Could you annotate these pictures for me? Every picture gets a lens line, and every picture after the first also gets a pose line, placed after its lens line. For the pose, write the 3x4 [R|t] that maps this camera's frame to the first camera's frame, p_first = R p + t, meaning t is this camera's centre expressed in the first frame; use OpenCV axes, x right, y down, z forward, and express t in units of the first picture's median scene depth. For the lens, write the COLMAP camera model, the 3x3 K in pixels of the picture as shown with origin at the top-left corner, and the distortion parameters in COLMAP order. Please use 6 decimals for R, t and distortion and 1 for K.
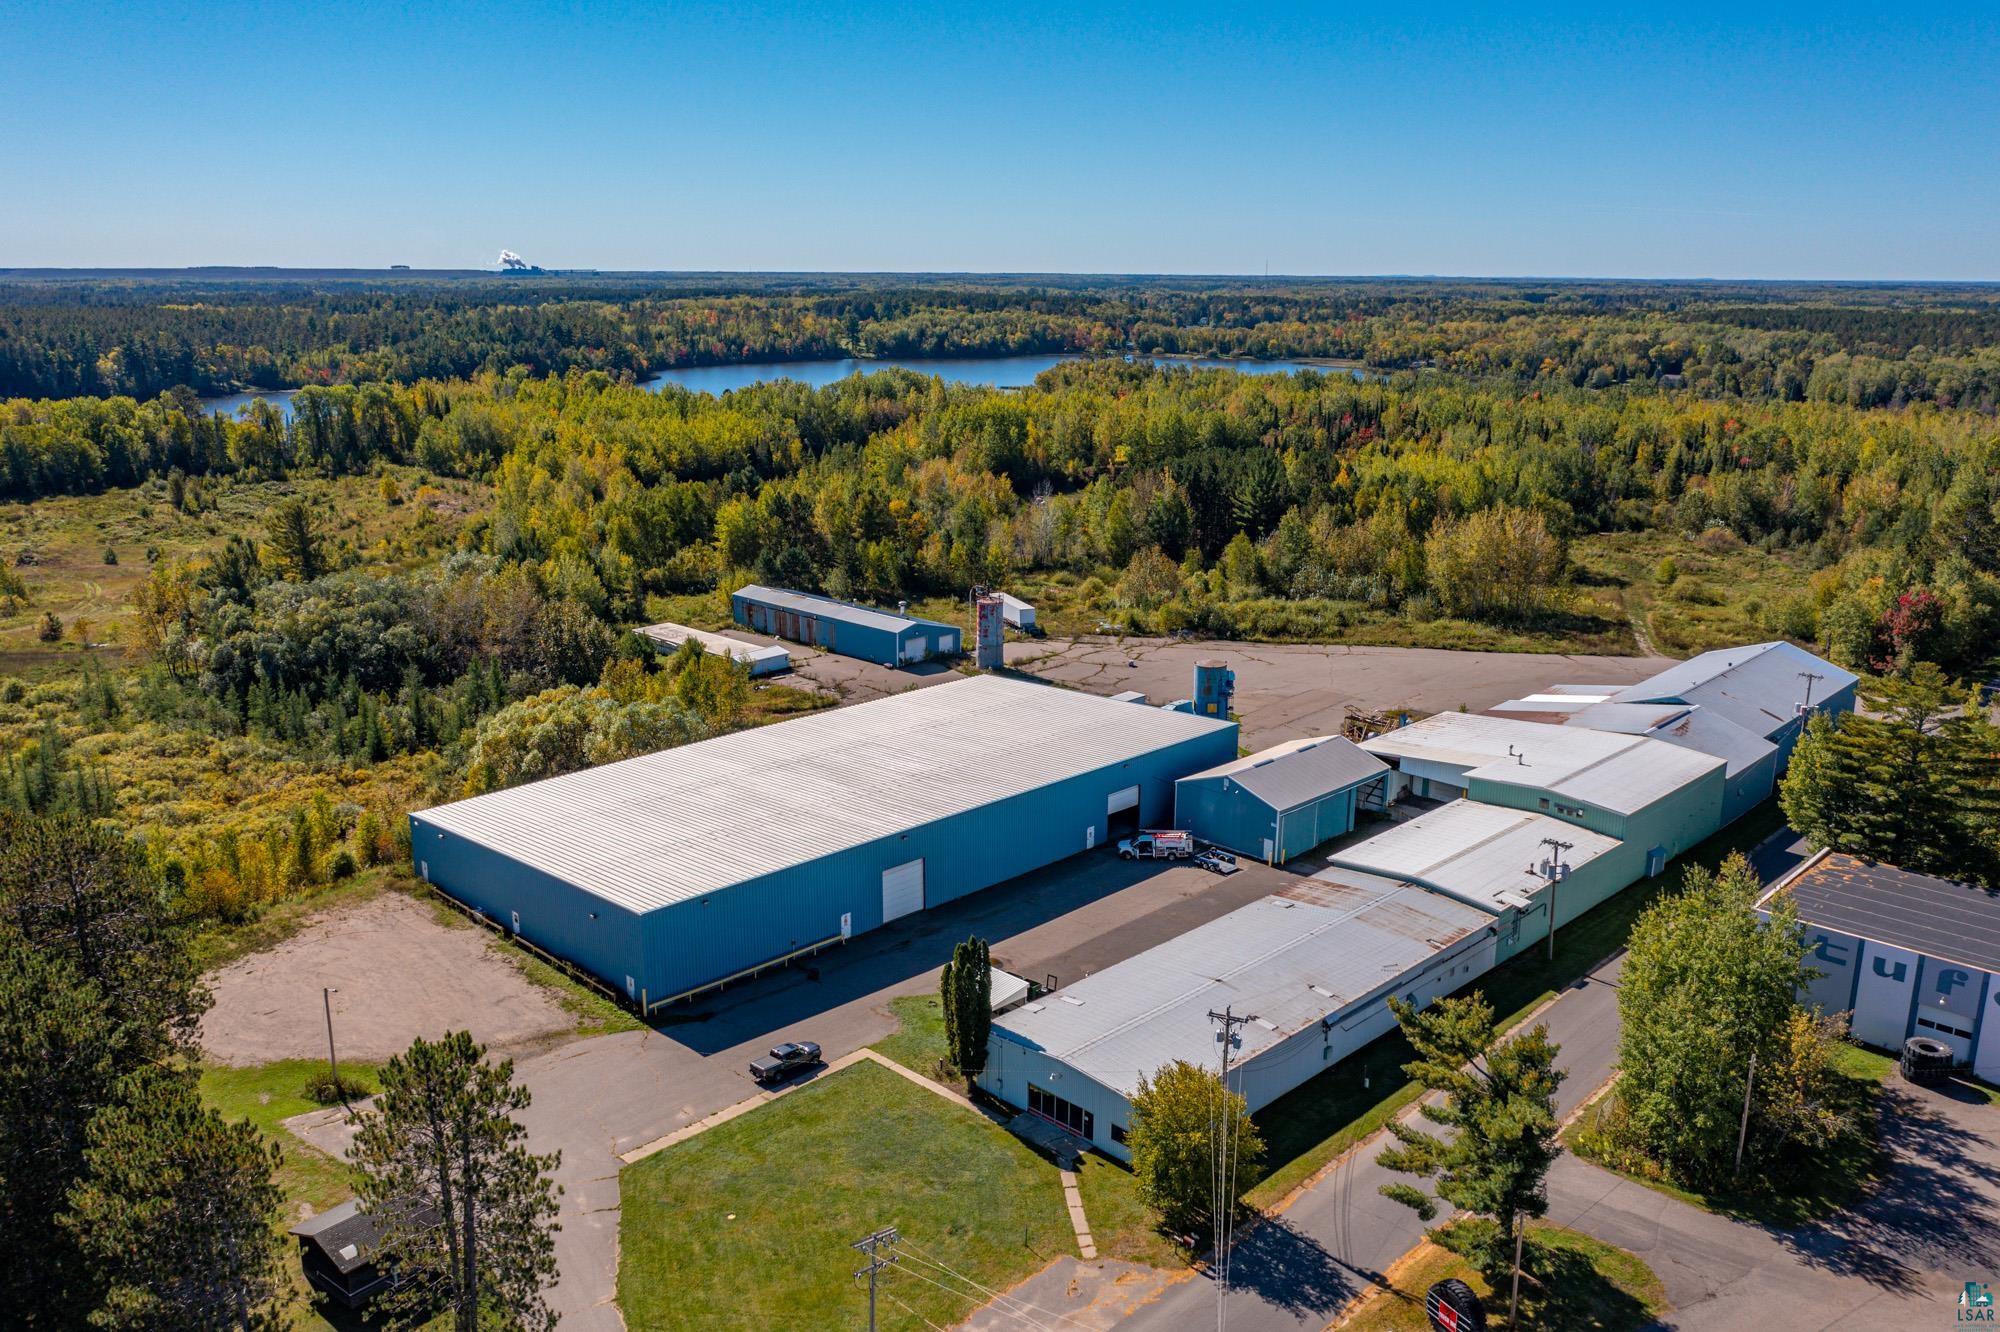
lens RADIAL K [[1579.8, 0, 1000.0], [0, 1579.8, 666.0], [0, 0, 1]] dist [-0.009692, 0.005570]
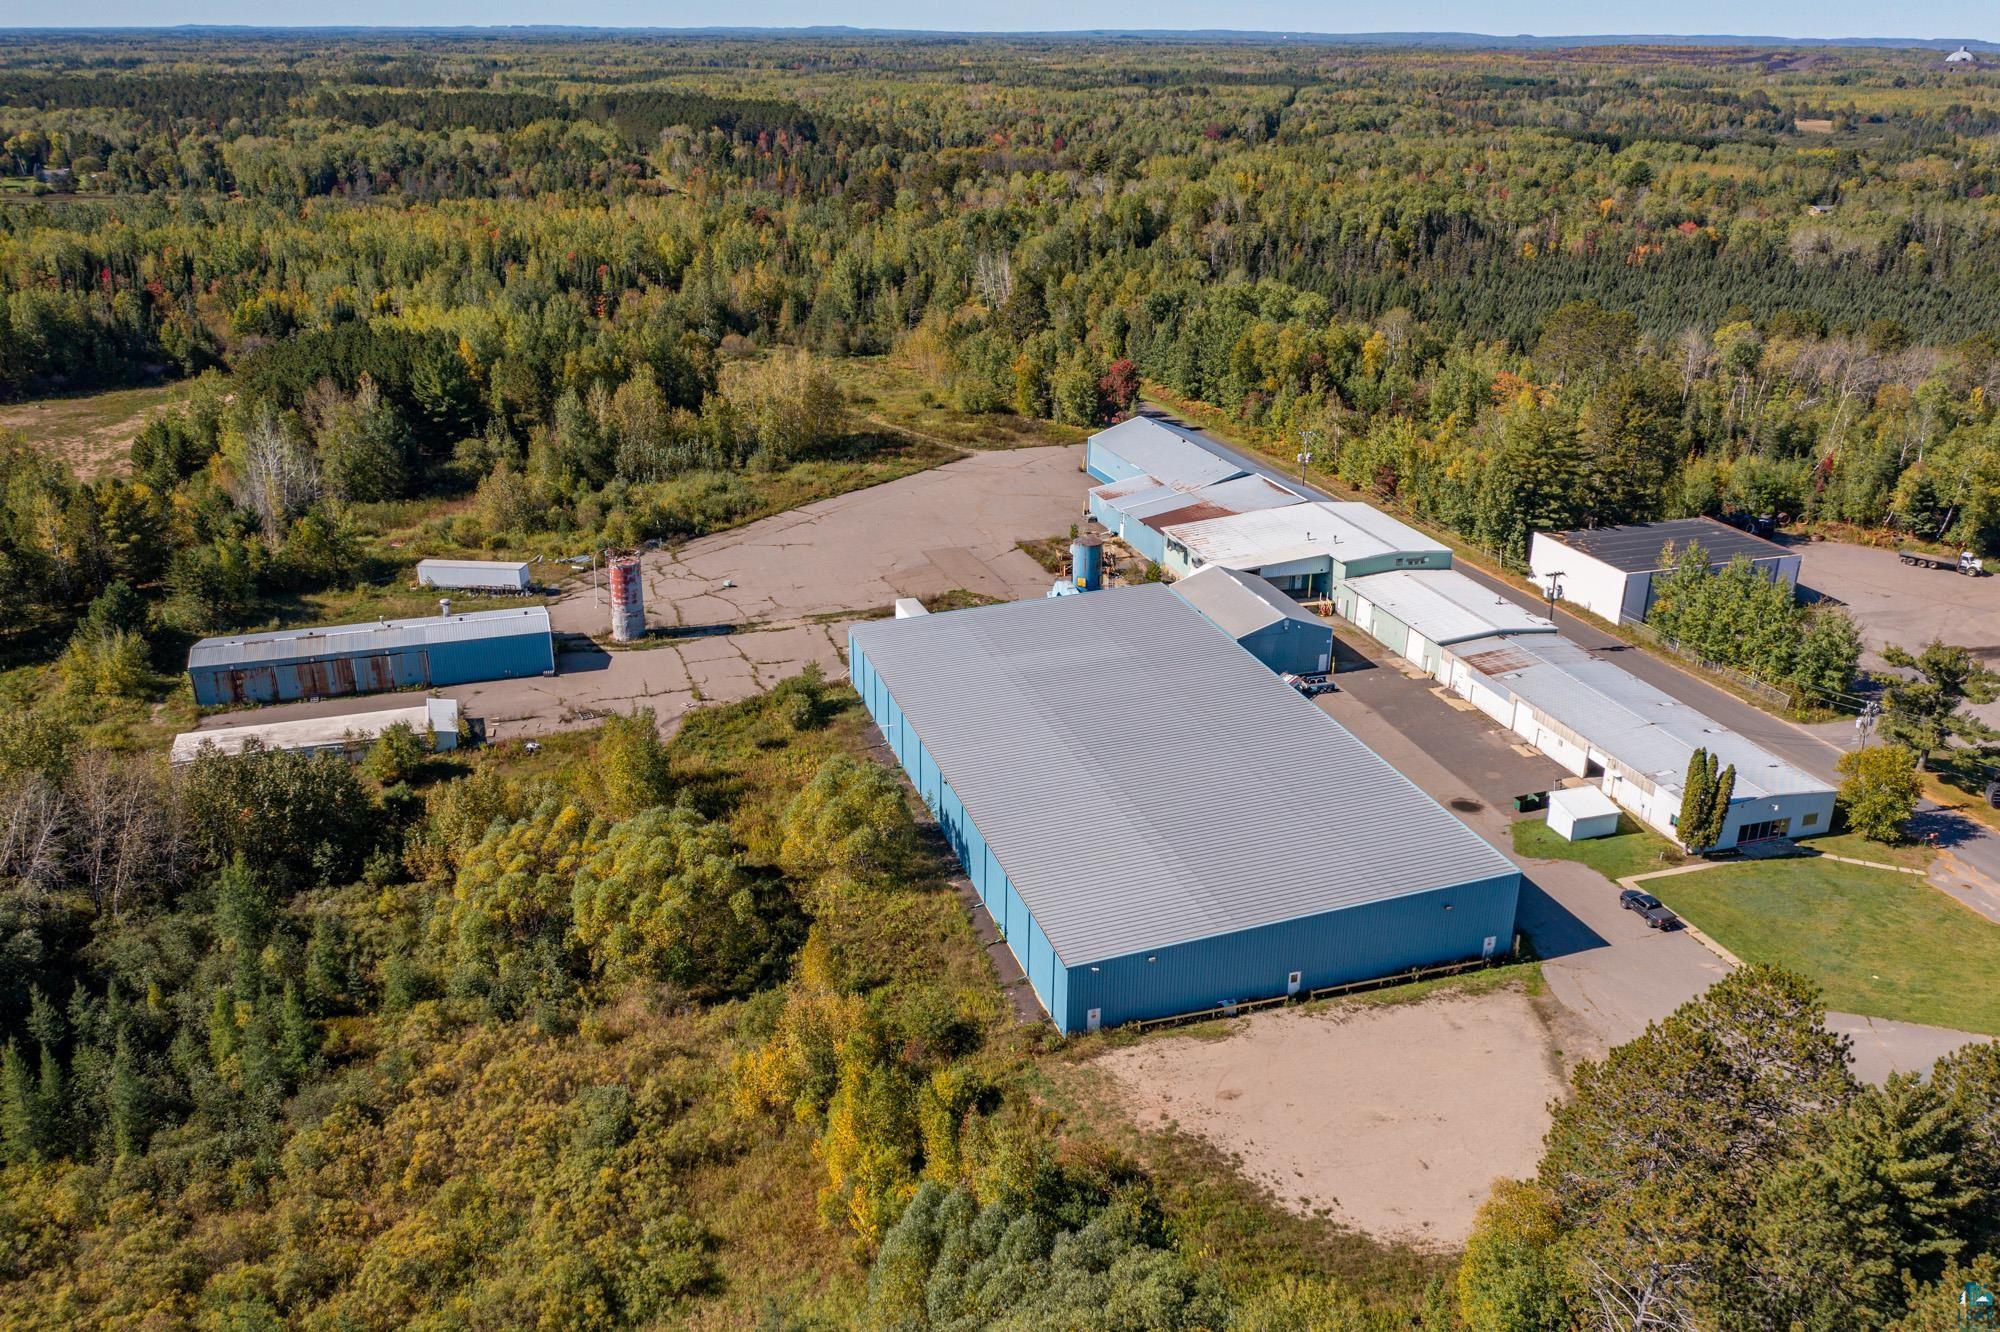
lens RADIAL K [[1579.8, 0, 1000.0], [0, 1579.8, 666.0], [0, 0, 1]] dist [-0.009692, 0.005570]
pose [[0.465599, -0.332188, 0.820286, -0.818493], [0.209253, 0.941922, 0.262673, -0.220136], [-0.859901, 0.049347, 0.508069, 0.504610]]
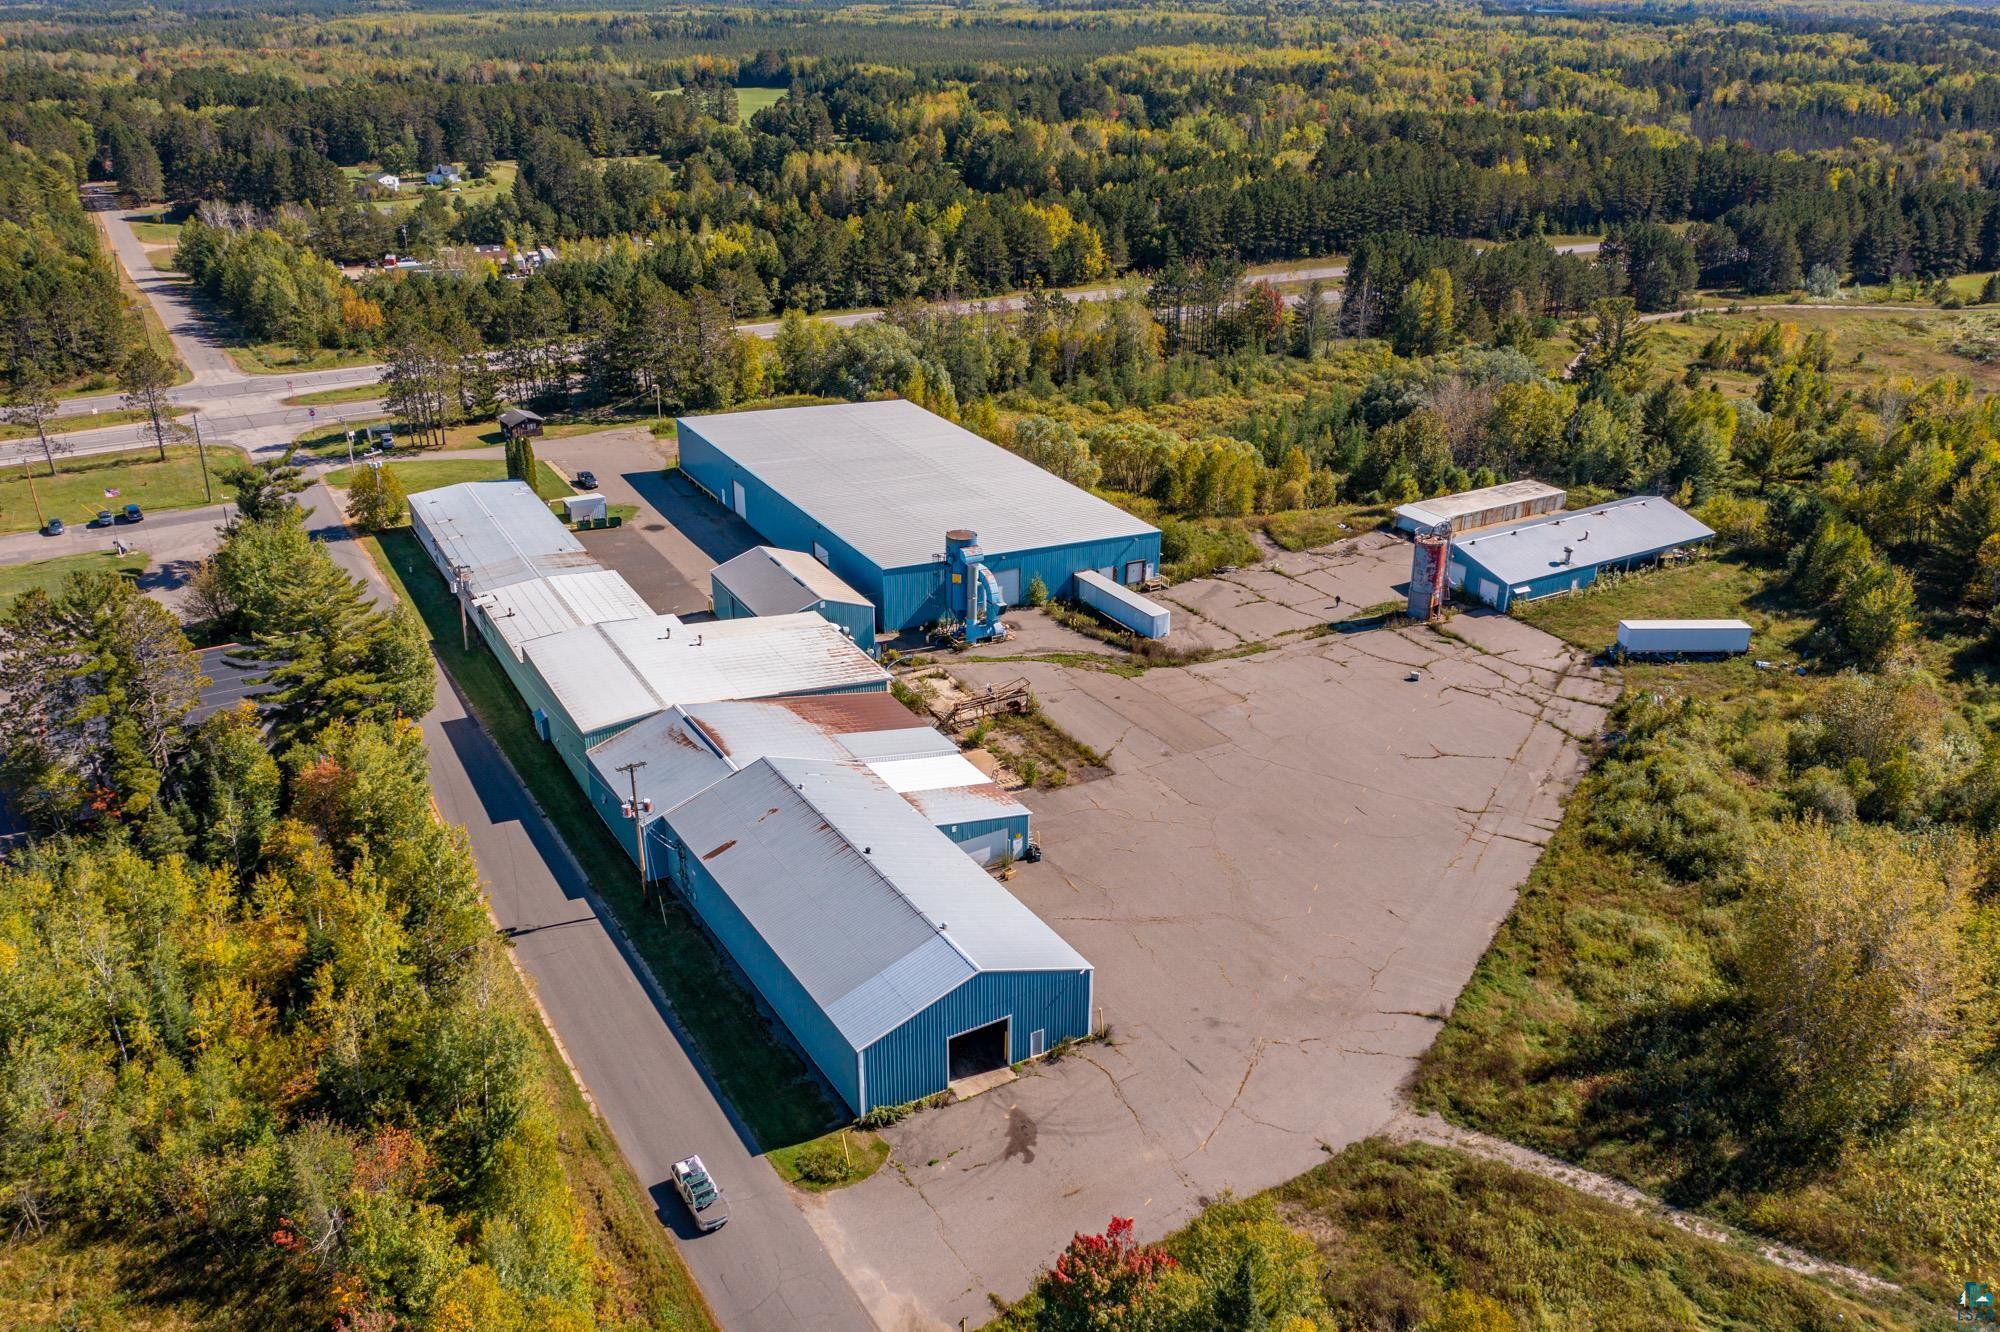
lens RADIAL K [[1579.8, 0, 1000.0], [0, 1579.8, 666.0], [0, 0, 1]] dist [-0.009692, 0.005570]
pose [[-0.283434, 0.386364, -0.877718, 1.068770], [-0.242497, 0.856630, 0.455389, -0.402255], [0.927826, 0.341916, -0.149106, 1.211034]]
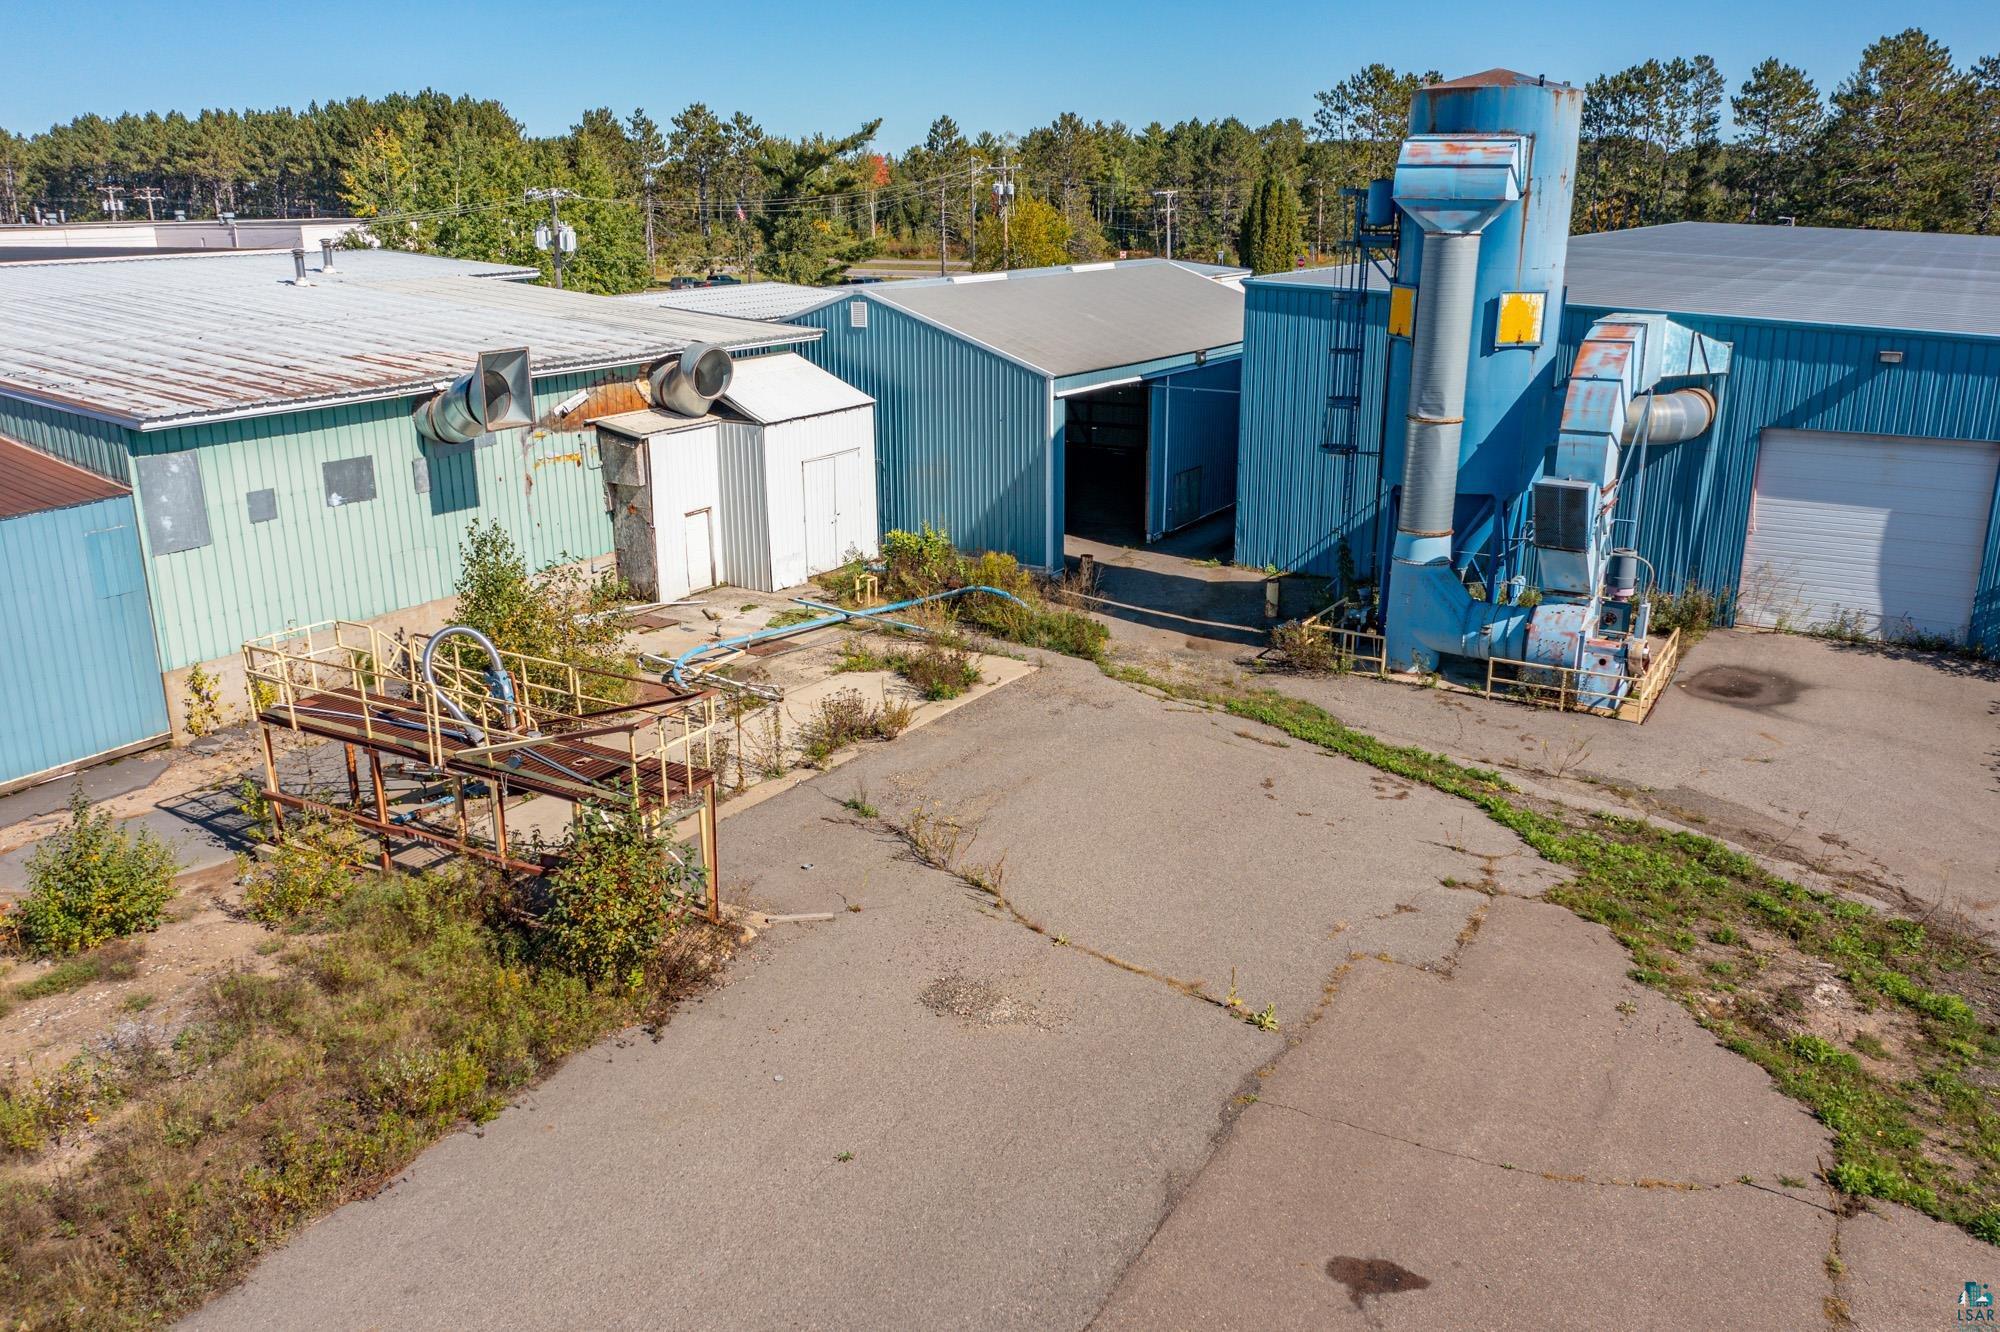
lens RADIAL K [[1579.8, 0, 1000.0], [0, 1579.8, 666.0], [0, 0, 1]] dist [-0.009692, 0.005570]
pose [[-0.973335, 0.069736, -0.218533, 0.246304], [-0.052875, 0.858810, 0.509559, -0.035849], [0.223213, 0.507526, -0.832222, 1.190463]]
